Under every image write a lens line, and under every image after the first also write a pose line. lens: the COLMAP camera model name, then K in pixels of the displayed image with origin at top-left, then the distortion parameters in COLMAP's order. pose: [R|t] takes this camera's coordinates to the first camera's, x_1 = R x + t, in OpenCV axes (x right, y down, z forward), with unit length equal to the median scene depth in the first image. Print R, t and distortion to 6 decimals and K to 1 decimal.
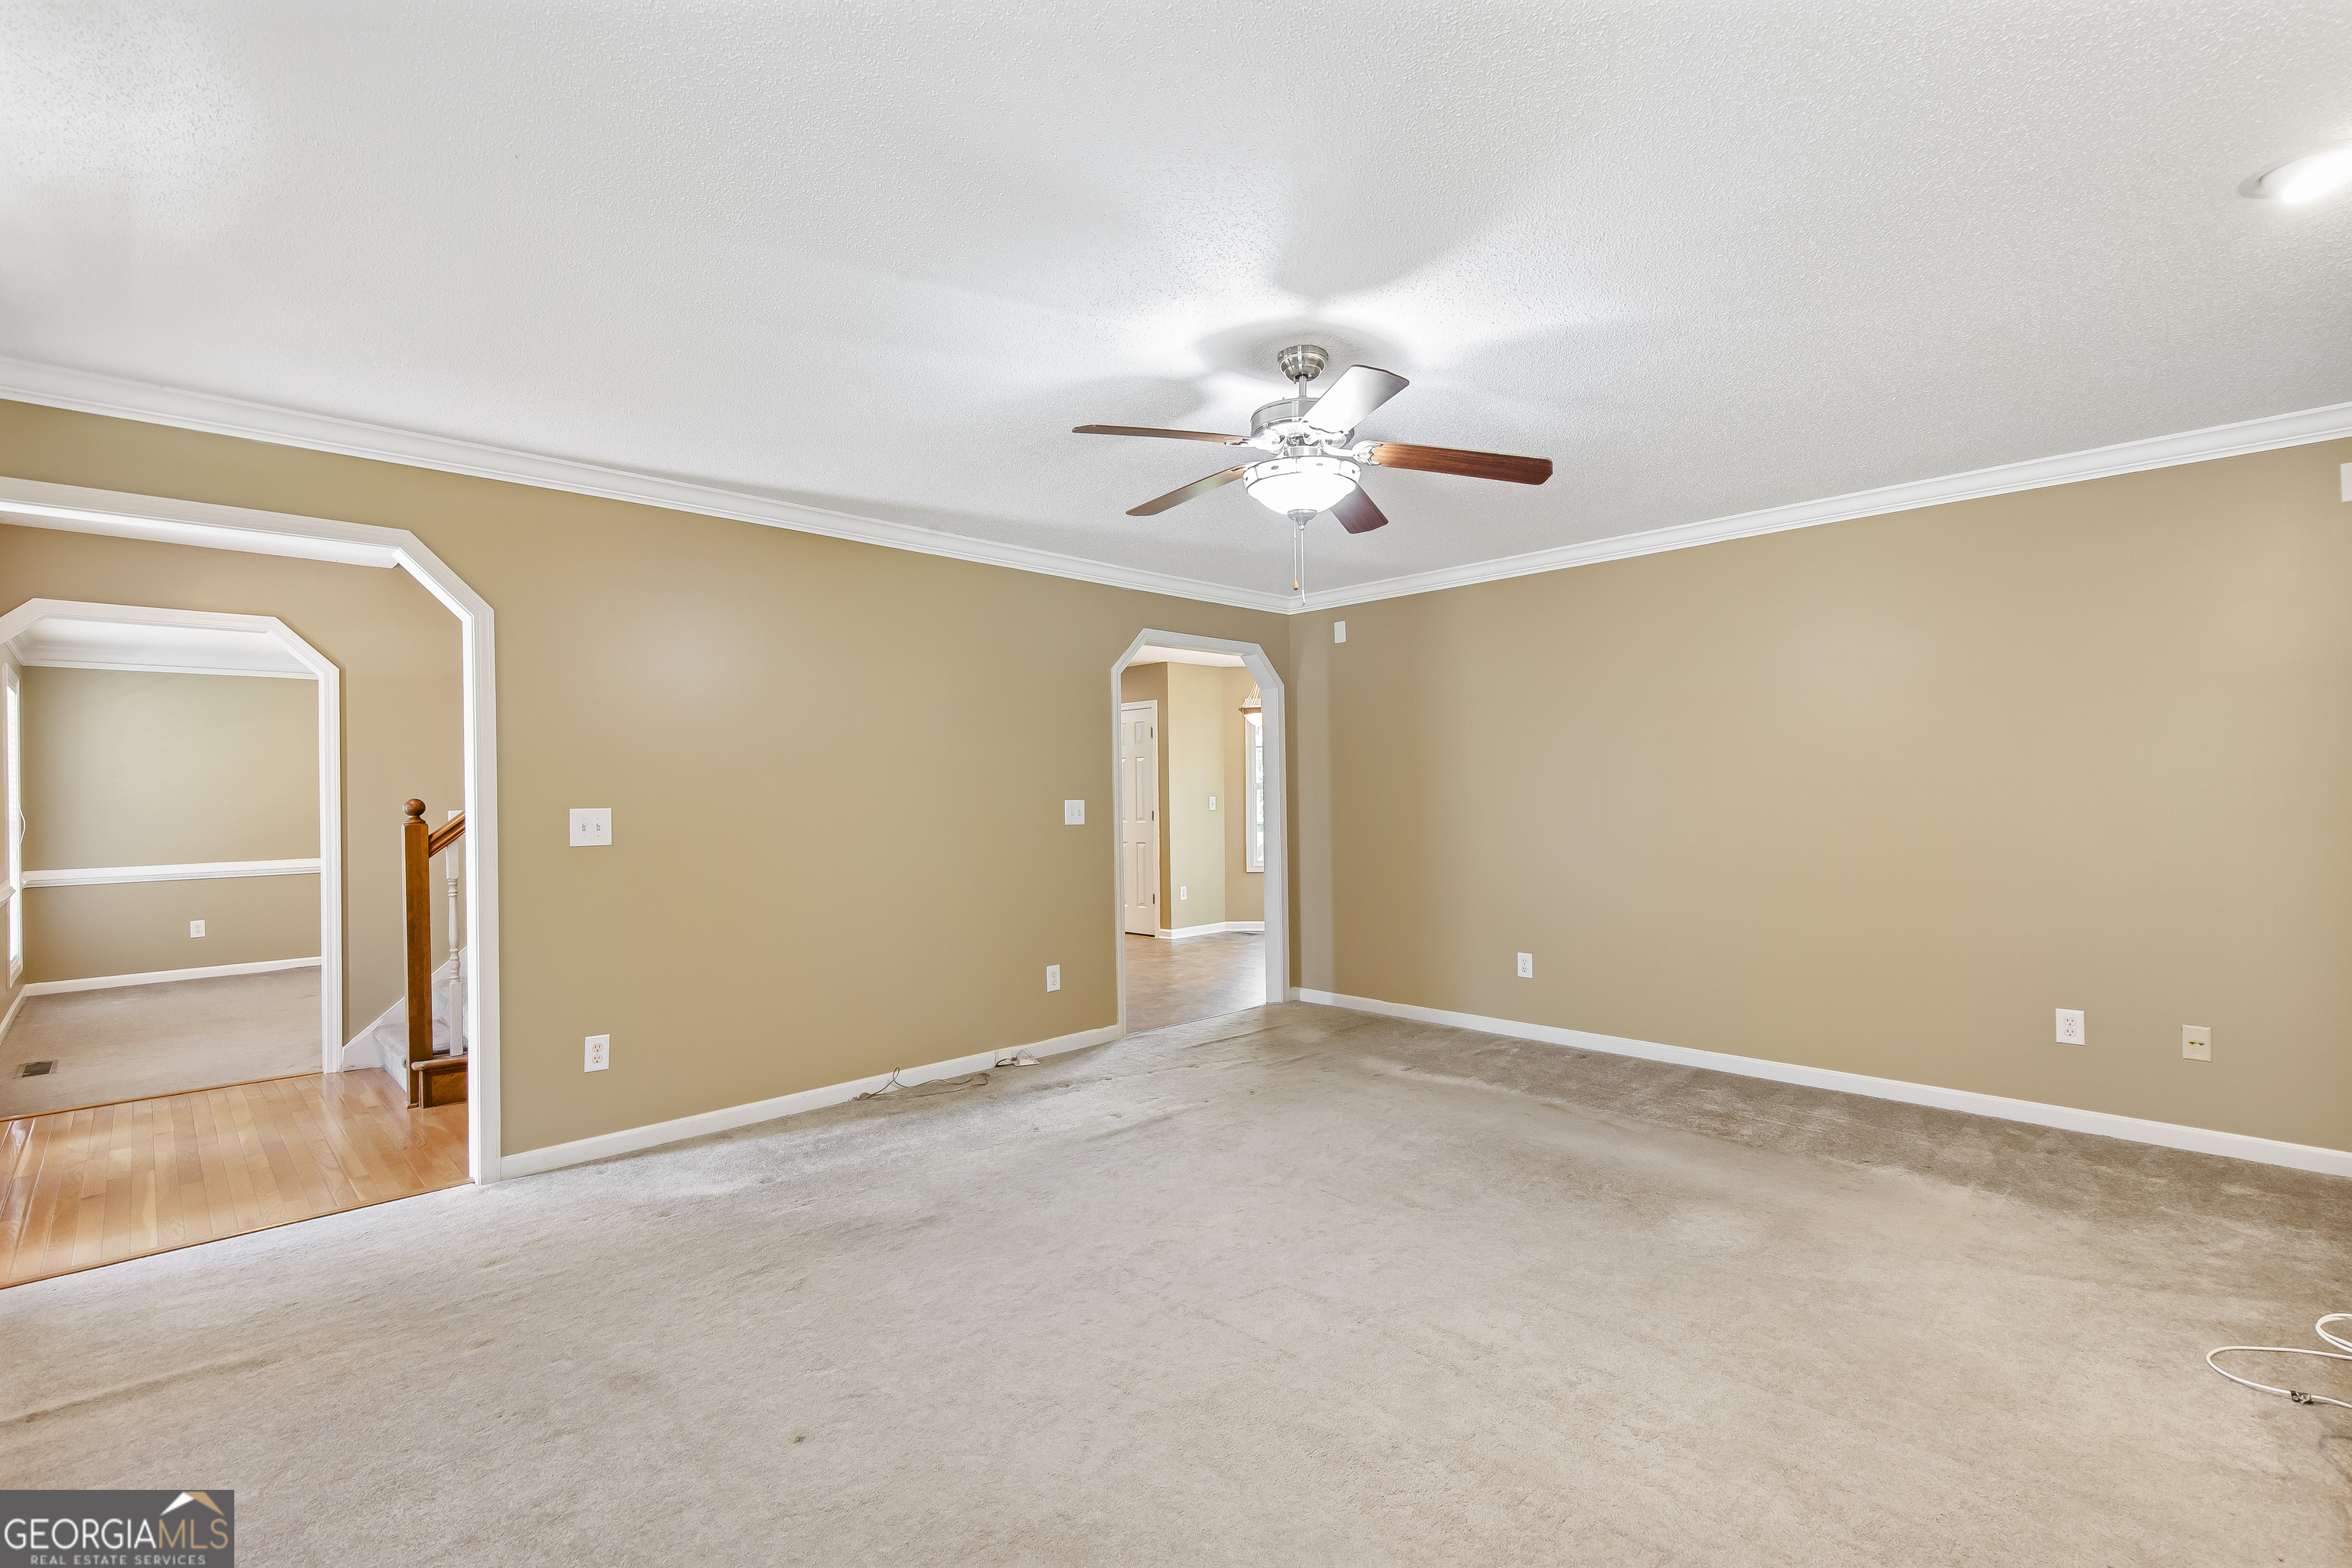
lens RADIAL K [[1059.5, 0, 1176.2], [0, 1059.5, 779.6], [0, 0, 1]] dist [0.002539, 0.000192]
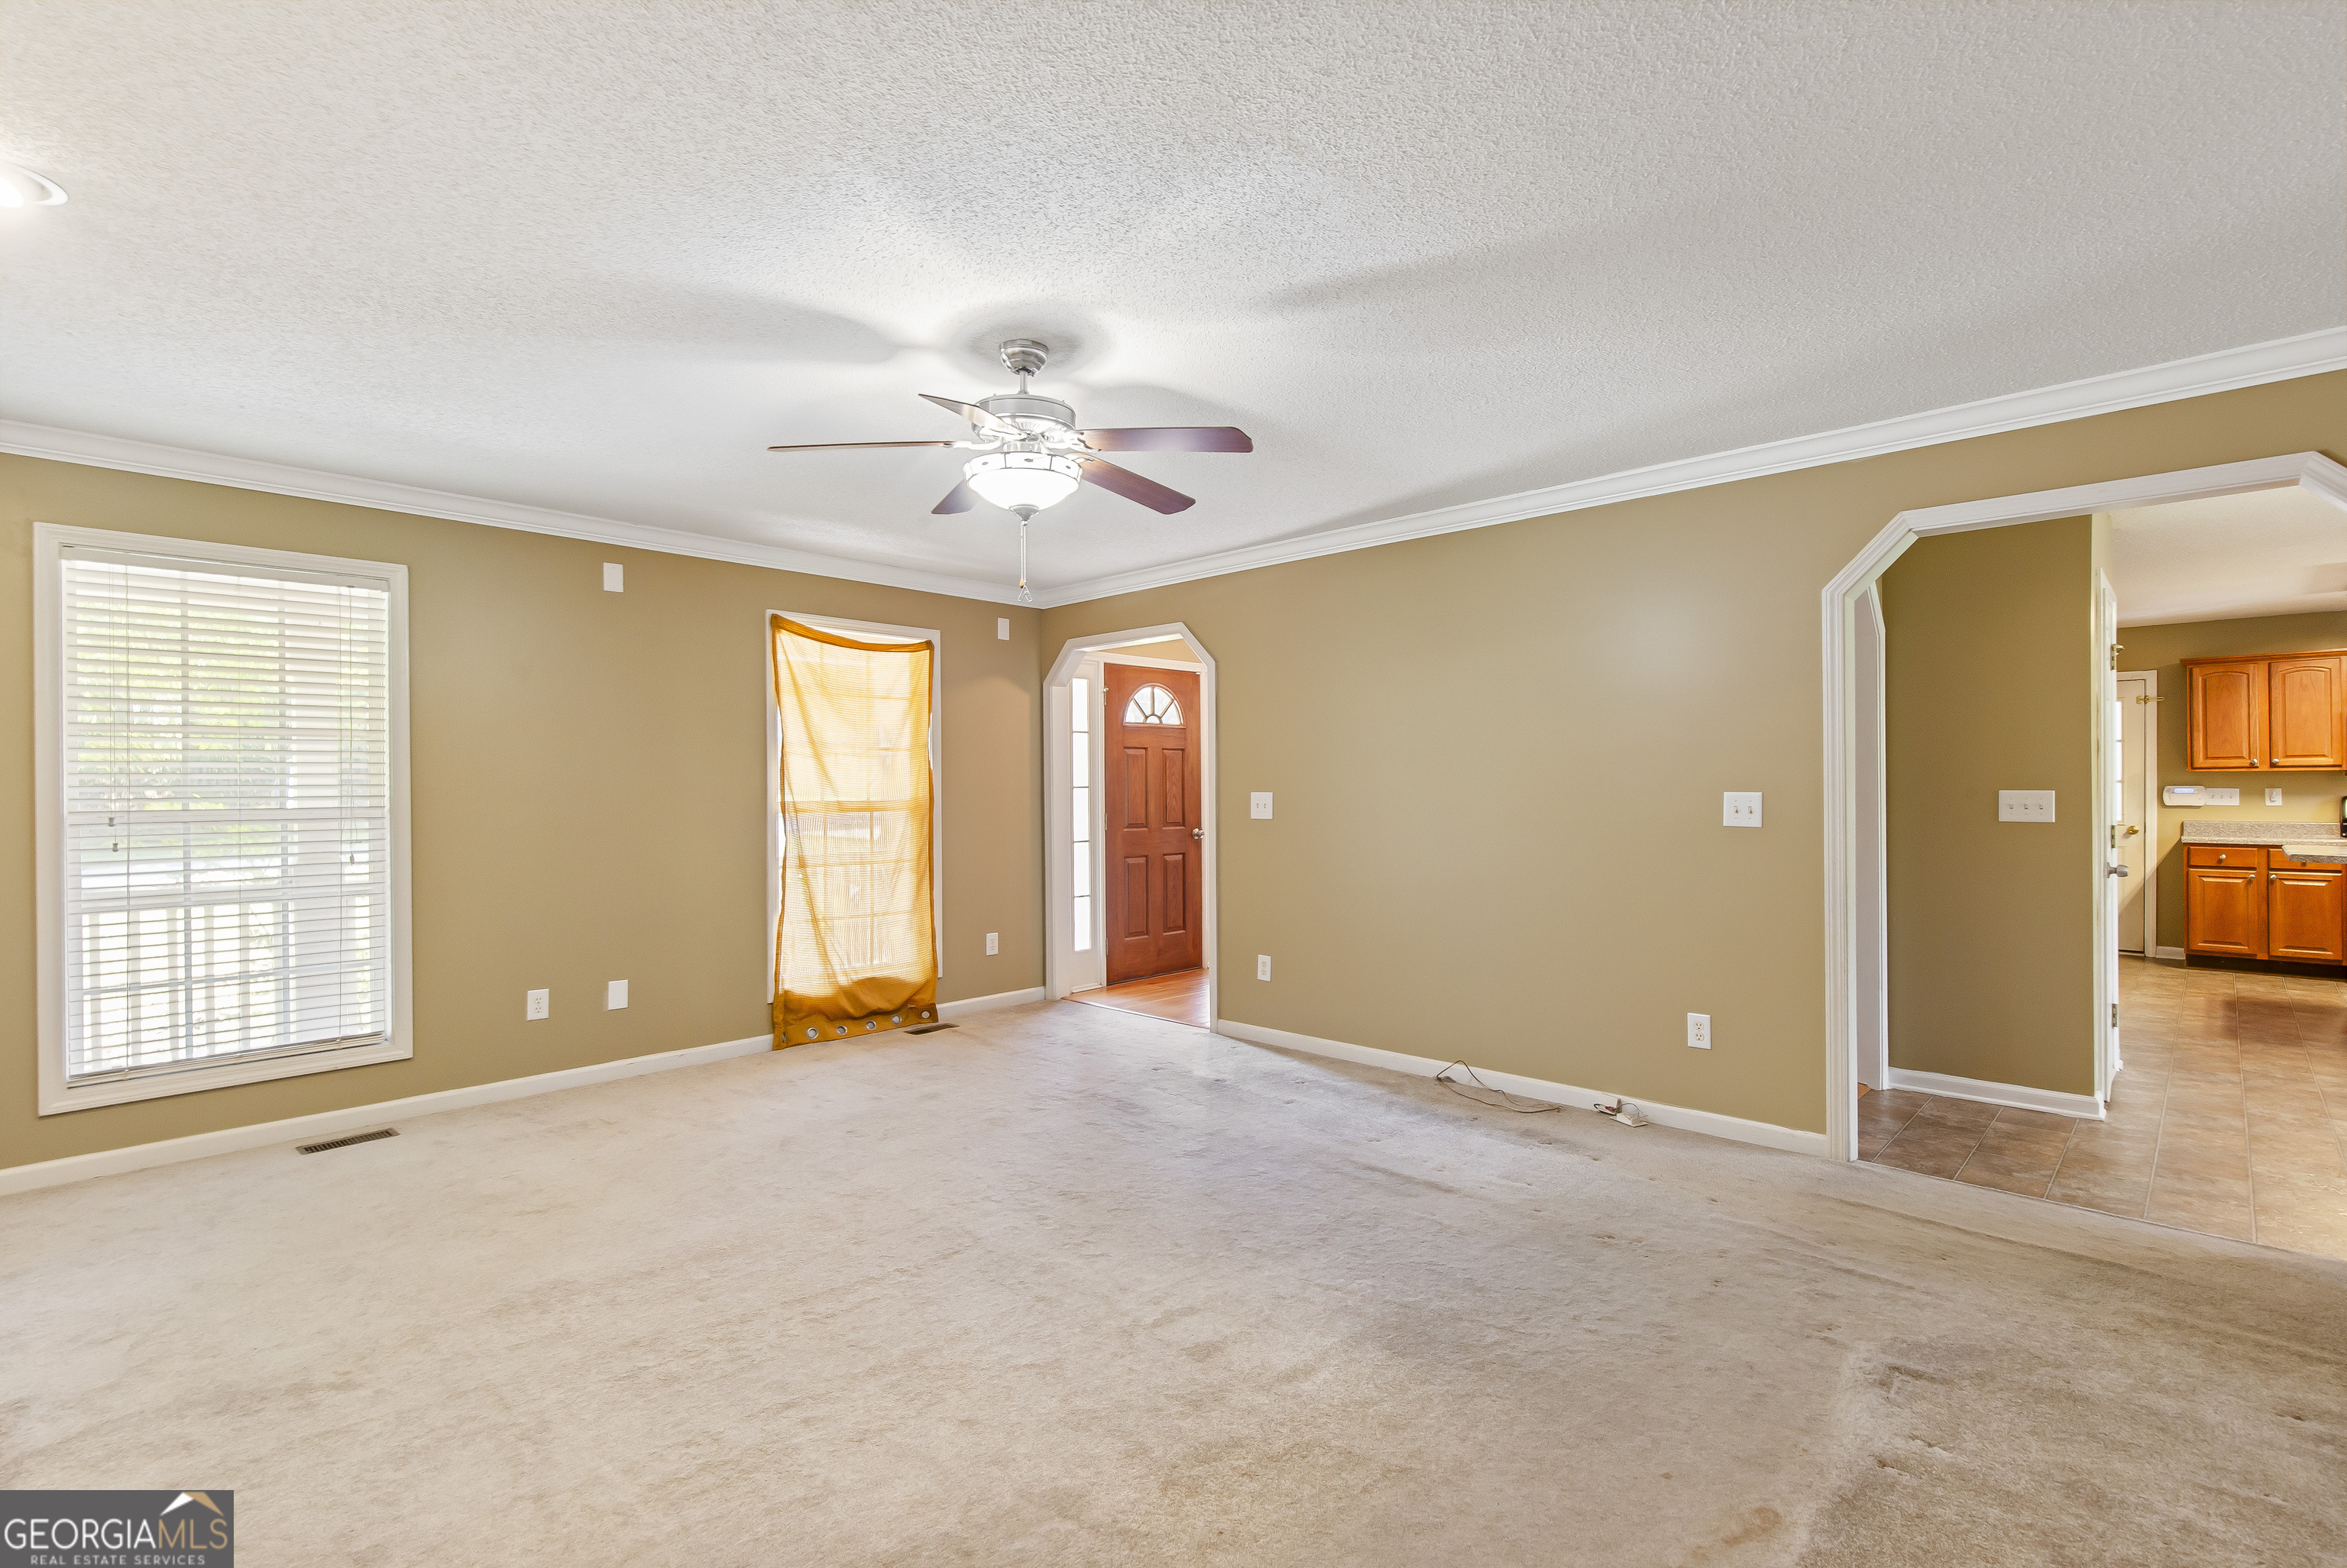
lens RADIAL K [[1076.8, 0, 1167.5], [0, 1076.8, 789.2], [0, 0, 1]] dist [0.001607, 0.000203]
pose [[0.040321, 0.014518, -0.999081, 0.824266], [0.017321, 0.999734, 0.015227, -0.000162], [0.999037, -0.017920, 0.040059, 0.792131]]
